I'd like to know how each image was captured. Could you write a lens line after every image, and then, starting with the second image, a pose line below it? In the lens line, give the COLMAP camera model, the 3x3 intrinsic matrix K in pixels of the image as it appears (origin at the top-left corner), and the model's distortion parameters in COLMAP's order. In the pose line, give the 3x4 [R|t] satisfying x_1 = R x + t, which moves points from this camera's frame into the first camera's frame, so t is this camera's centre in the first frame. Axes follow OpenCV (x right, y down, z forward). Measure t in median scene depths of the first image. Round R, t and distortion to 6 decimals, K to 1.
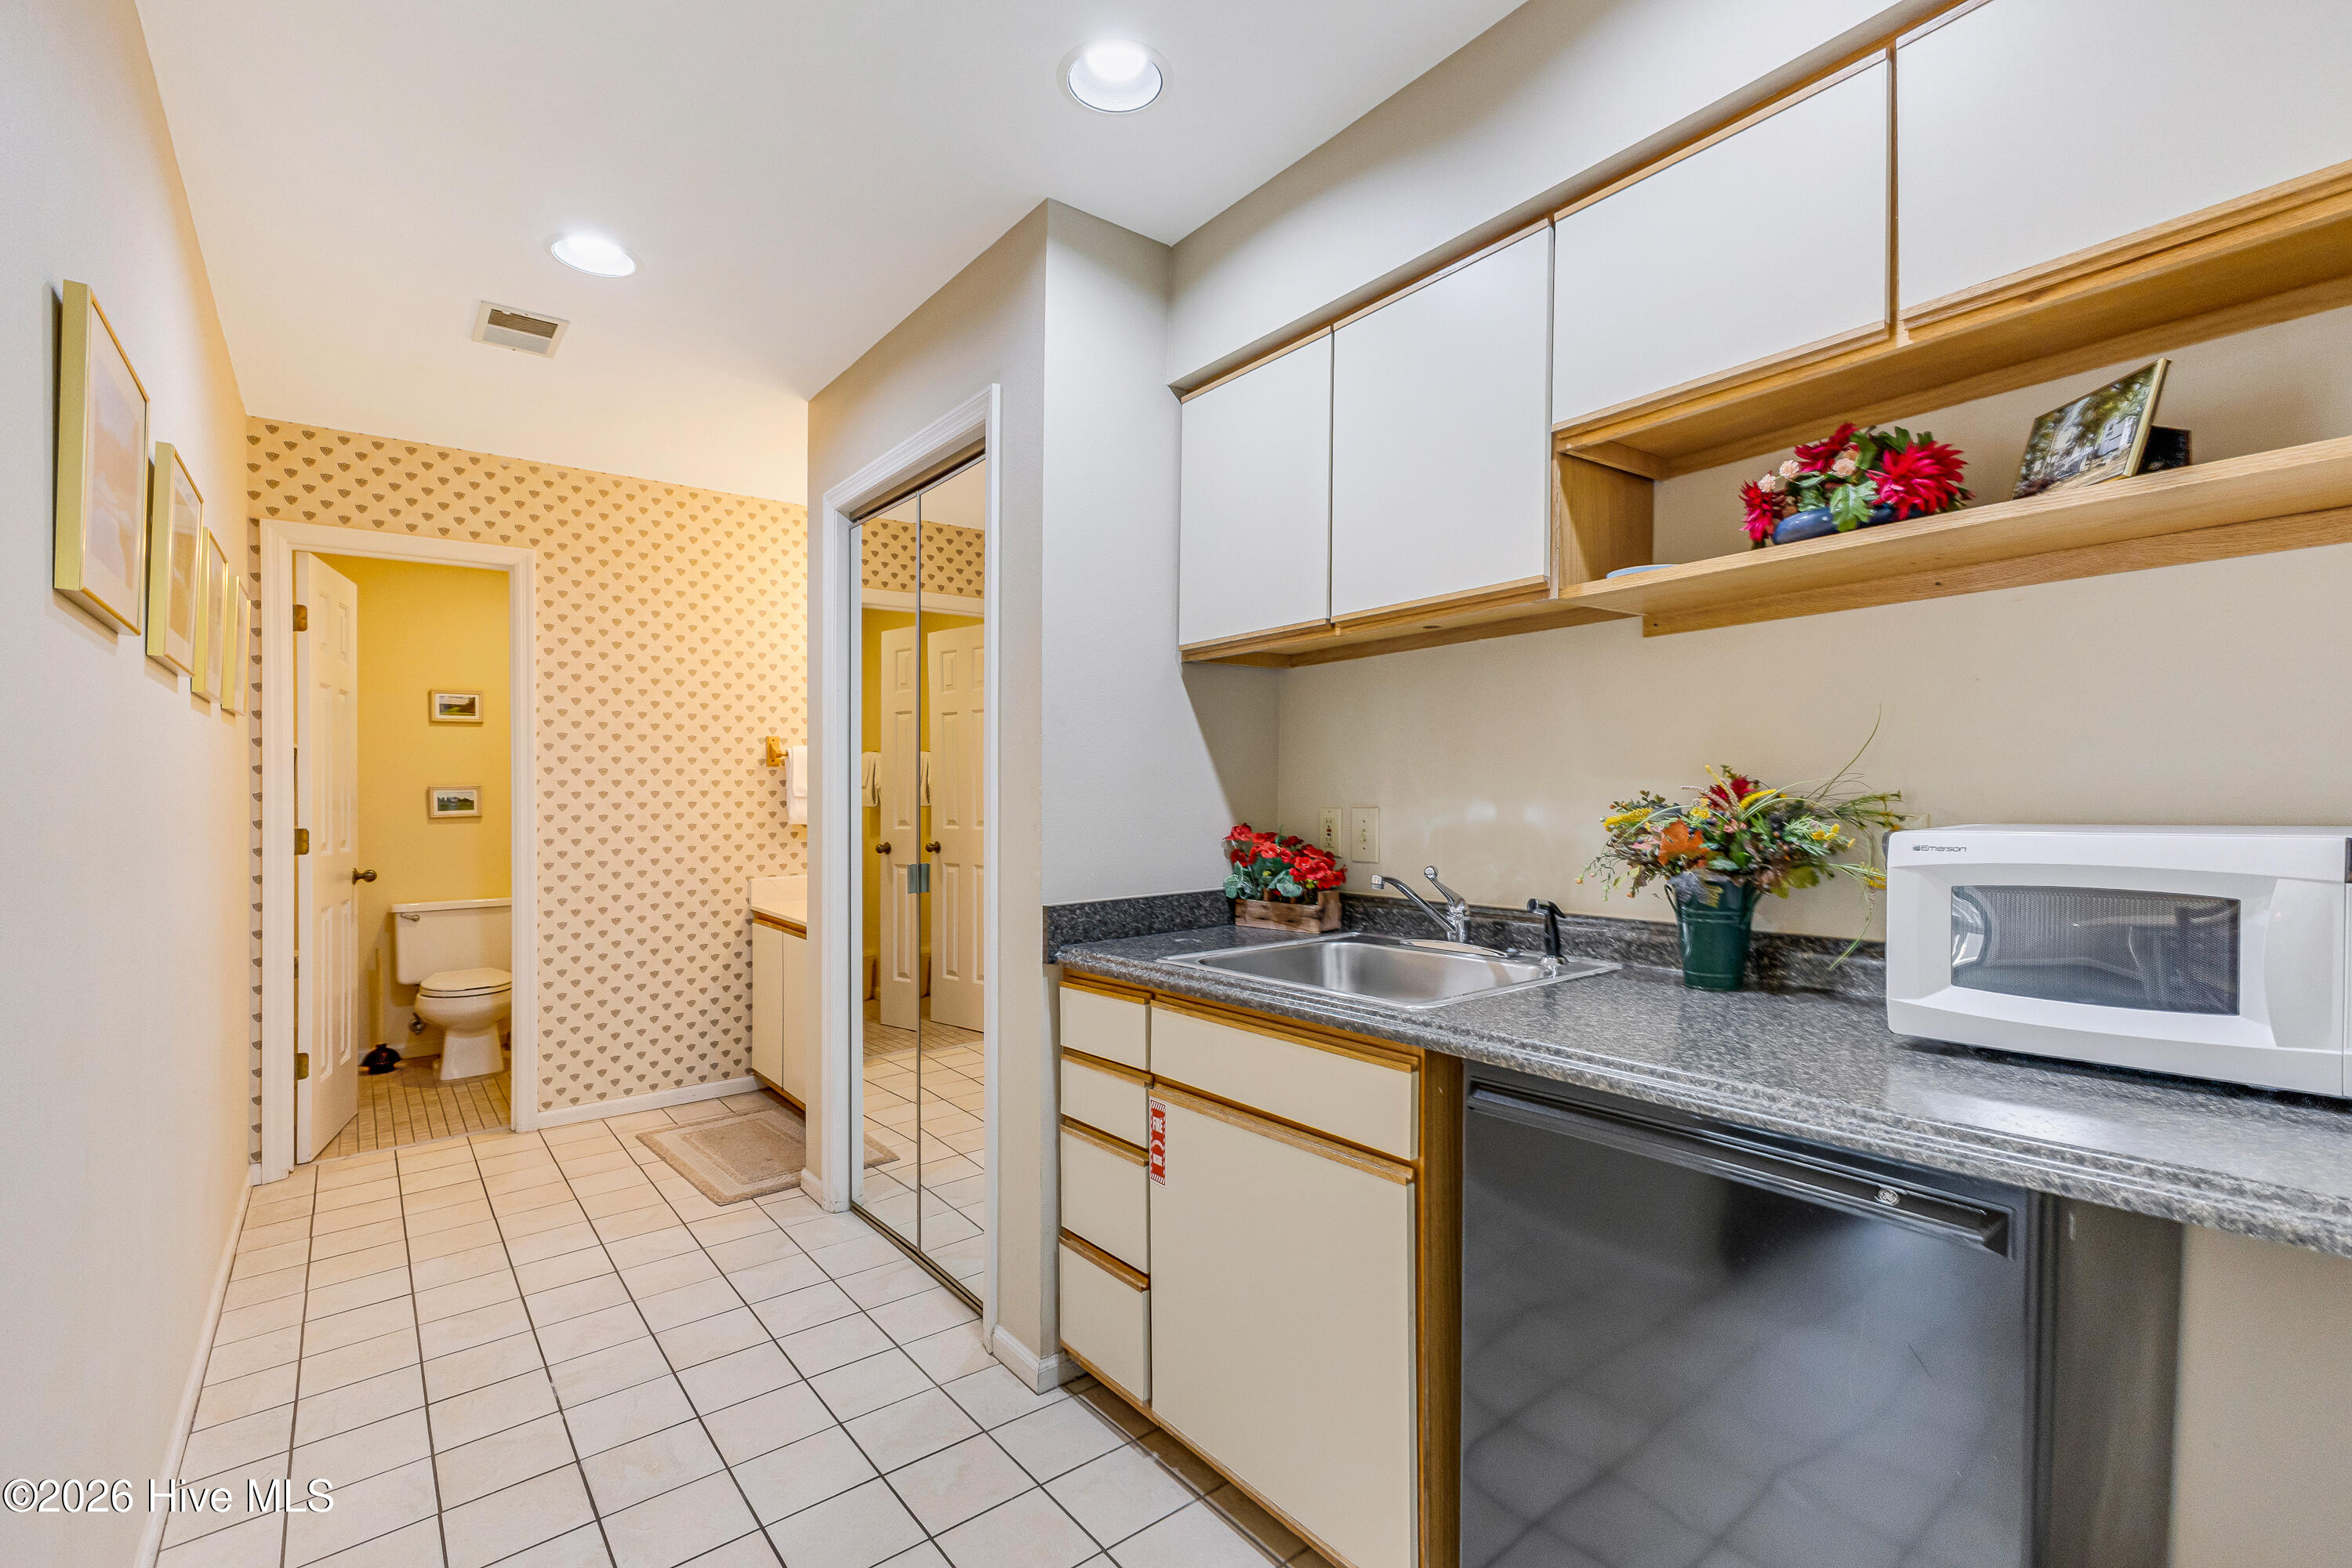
lens RADIAL K [[1028.8, 0, 1179.9], [0, 1028.8, 774.3], [0, 0, 1]] dist [0.001253, -0.000090]
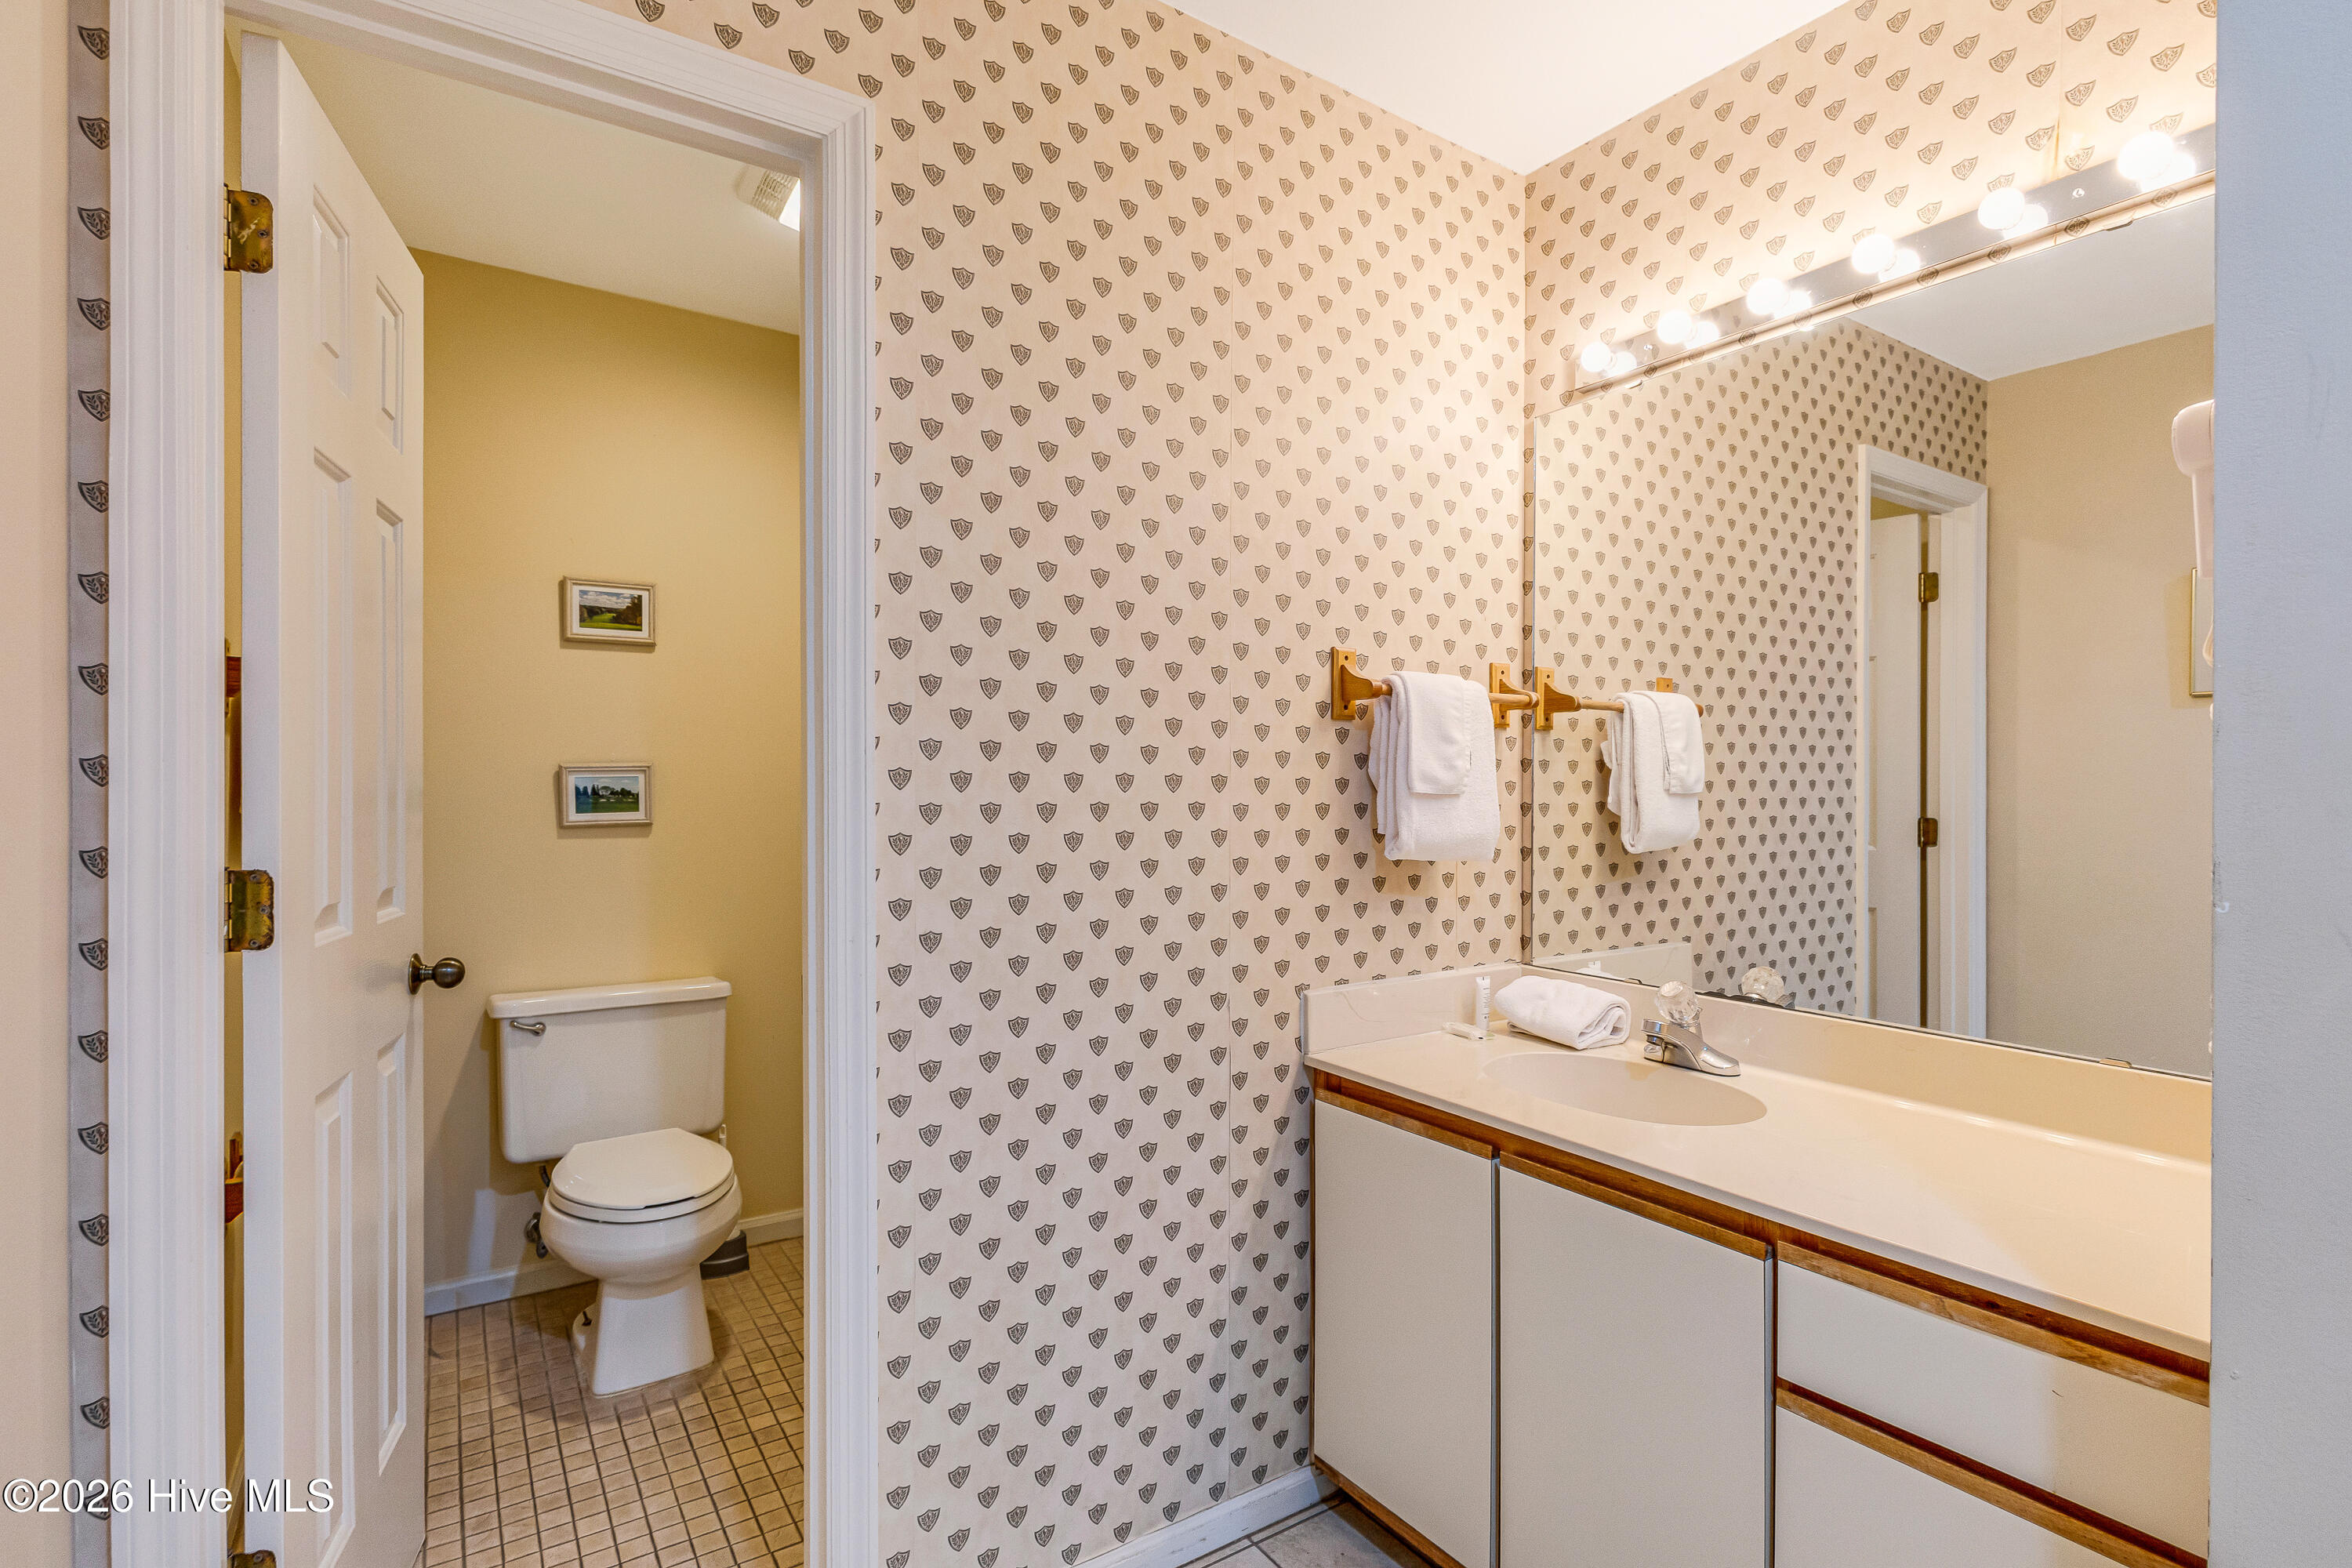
lens RADIAL K [[1128.0, 0, 1174.9], [0, 1128.0, 793.4], [0, 0, 1]] dist [-0.004290, 0.000043]
pose [[0.994652, 0.012815, -0.102487, -0.425251], [-0.011153, 0.999797, 0.016775, 0.015353], [0.102681, -0.015542, 0.994593, 0.547862]]
